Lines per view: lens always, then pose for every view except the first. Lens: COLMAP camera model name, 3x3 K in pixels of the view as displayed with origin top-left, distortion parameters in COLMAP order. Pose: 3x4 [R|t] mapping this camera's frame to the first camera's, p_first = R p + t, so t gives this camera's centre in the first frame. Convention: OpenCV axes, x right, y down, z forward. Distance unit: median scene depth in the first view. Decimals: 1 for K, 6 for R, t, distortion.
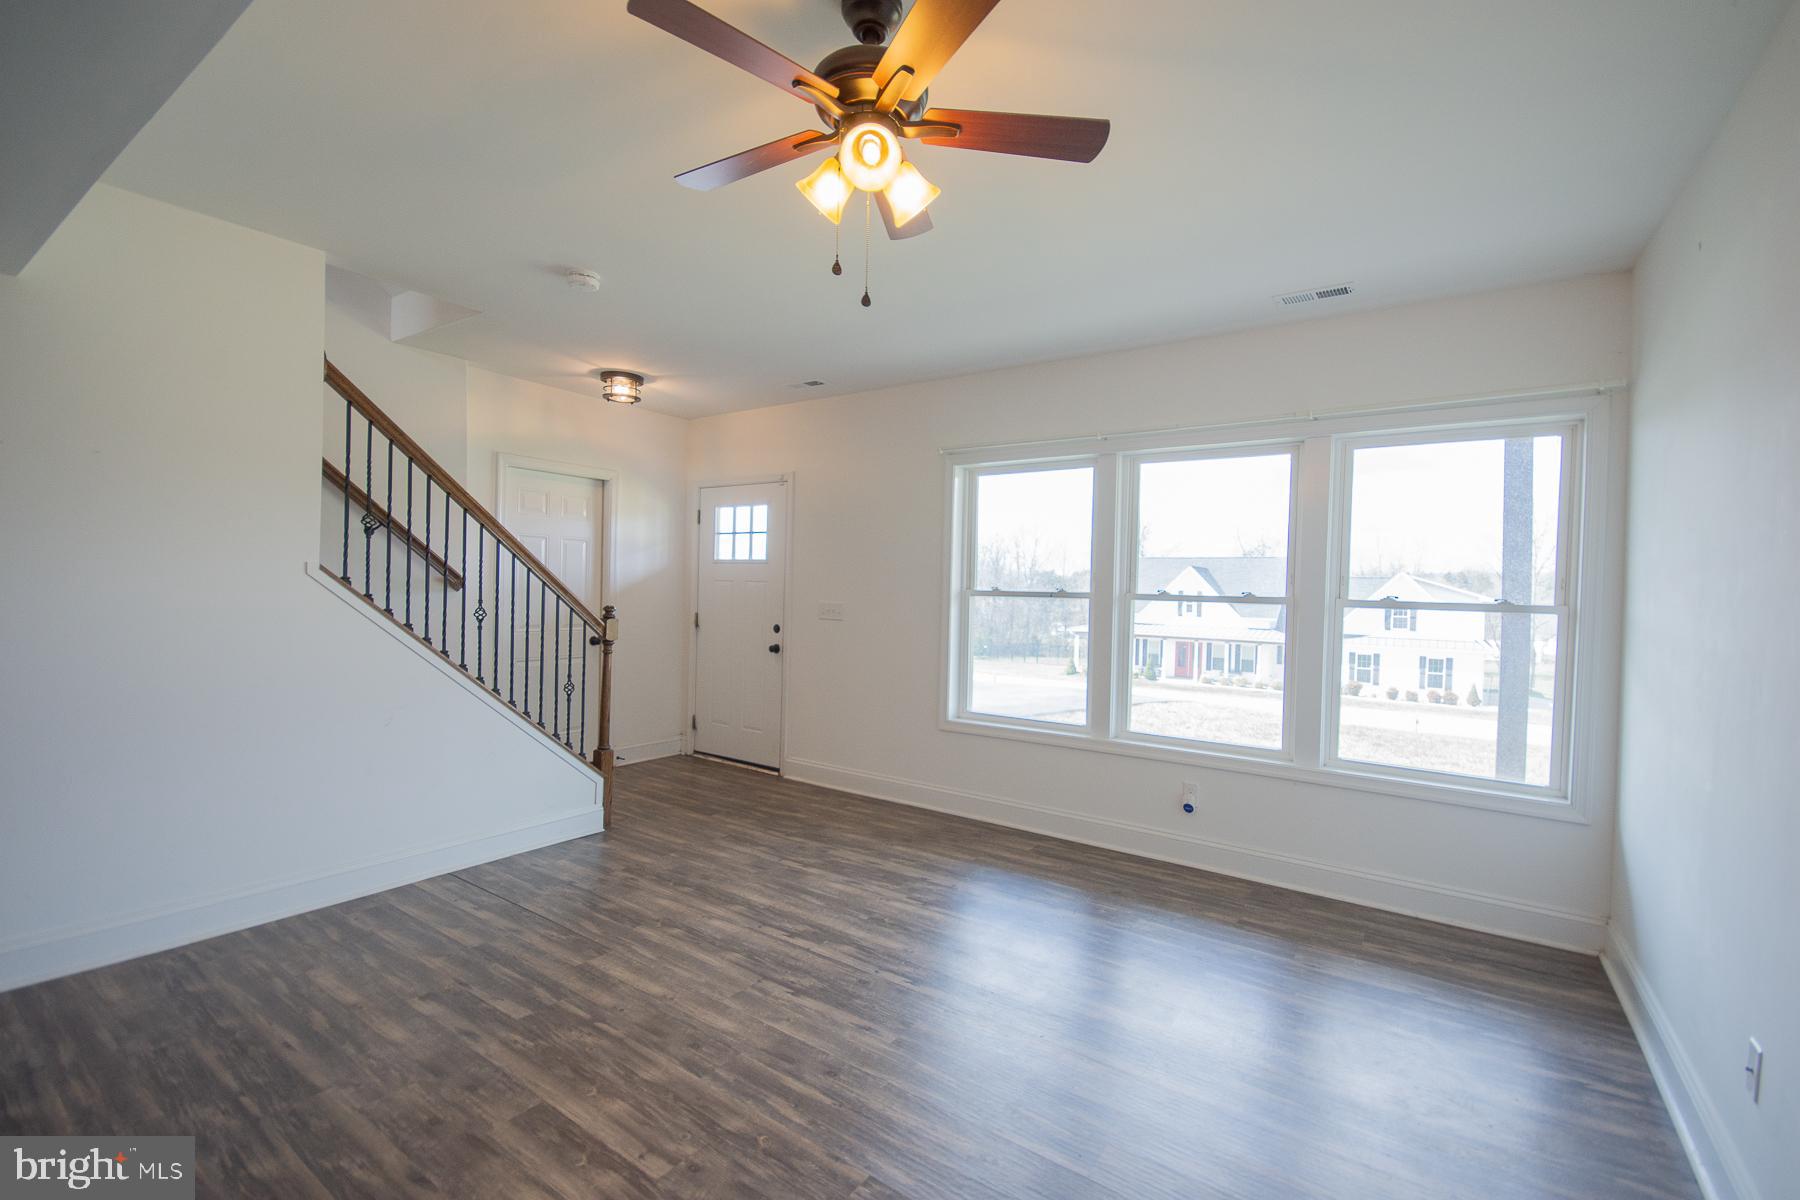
lens RADIAL K [[790.4, 0, 895.7], [0, 790.4, 601.2], [0, 0, 1]] dist [0.001143, -0.000548]
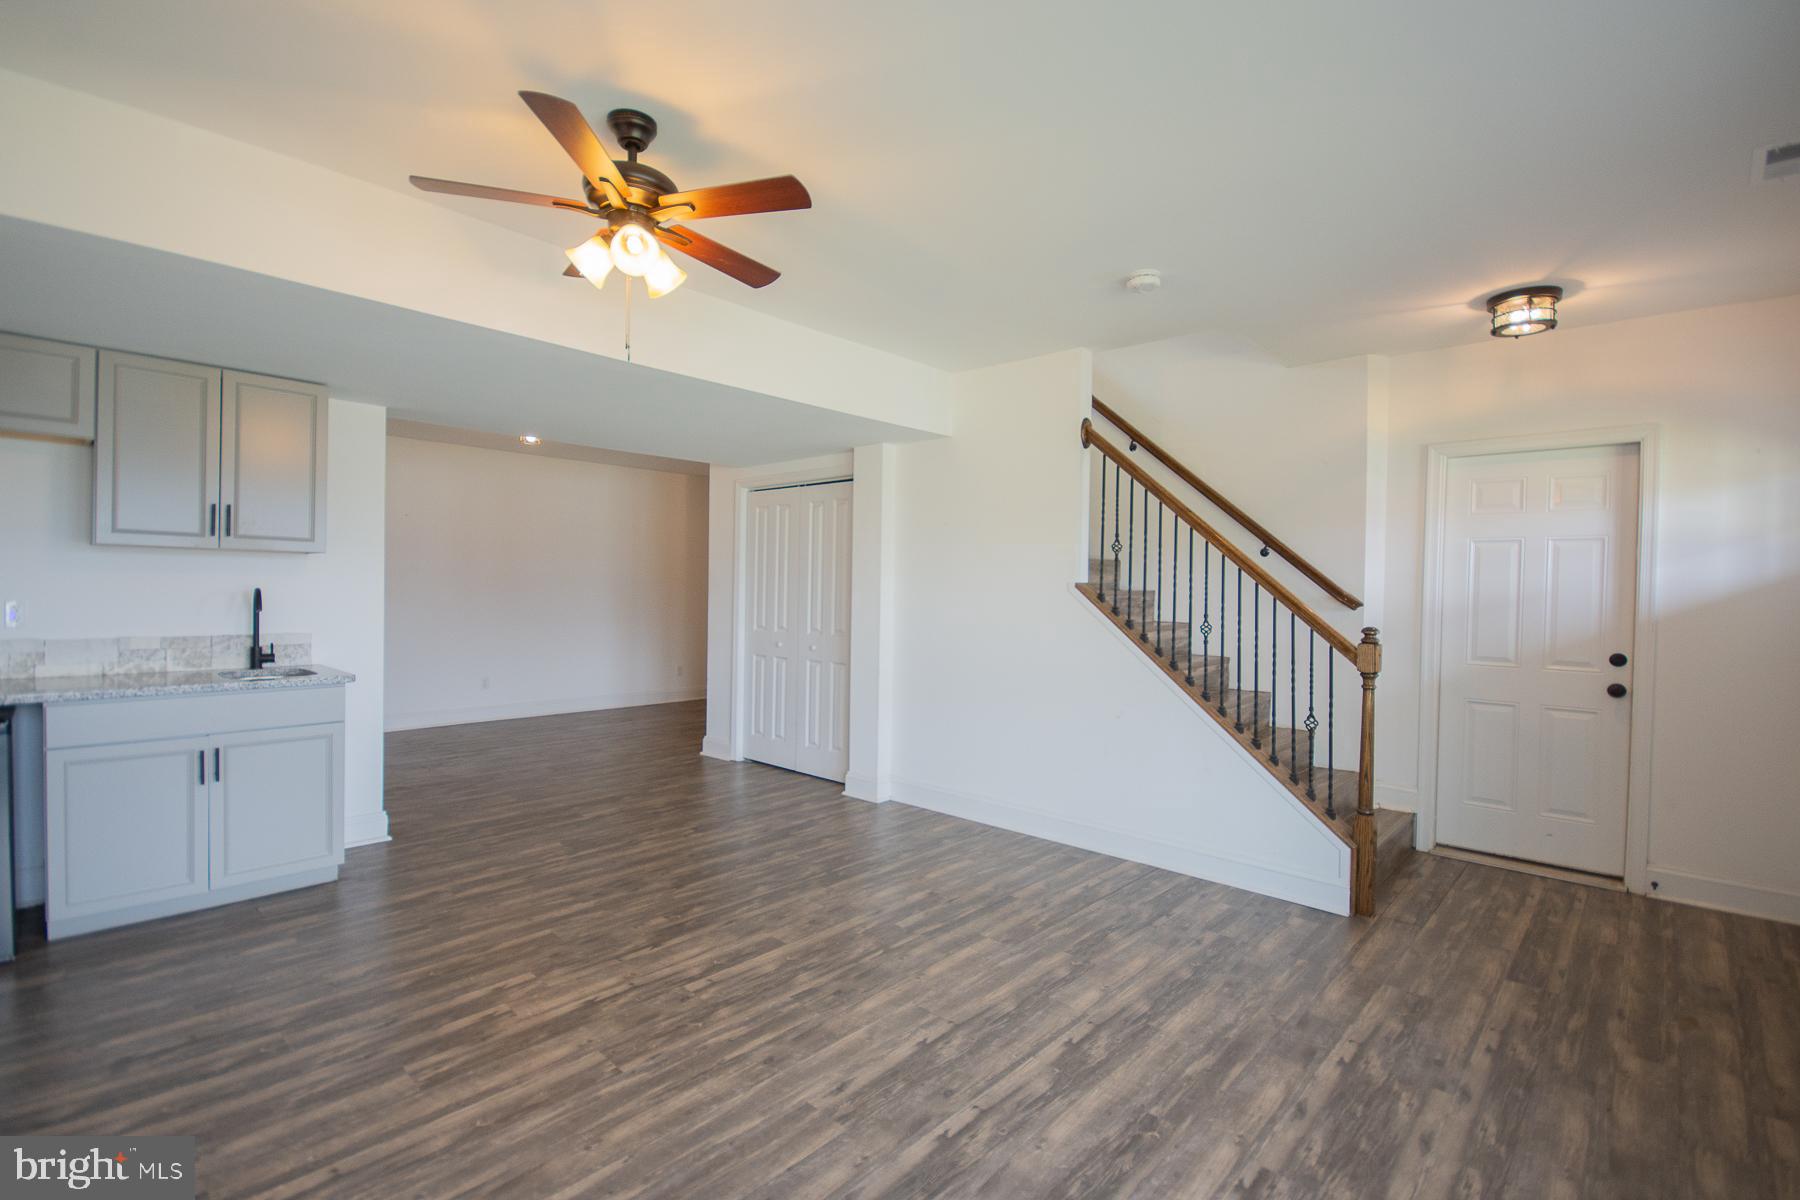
lens RADIAL K [[790.4, 0, 895.7], [0, 790.4, 601.2], [0, 0, 1]] dist [0.001143, -0.000548]
pose [[-0.133723, -0.015314, -0.990900, 0.613048], [-0.032198, 0.999420, -0.011100, 0.002557], [0.990496, 0.030420, -0.134138, 0.847710]]
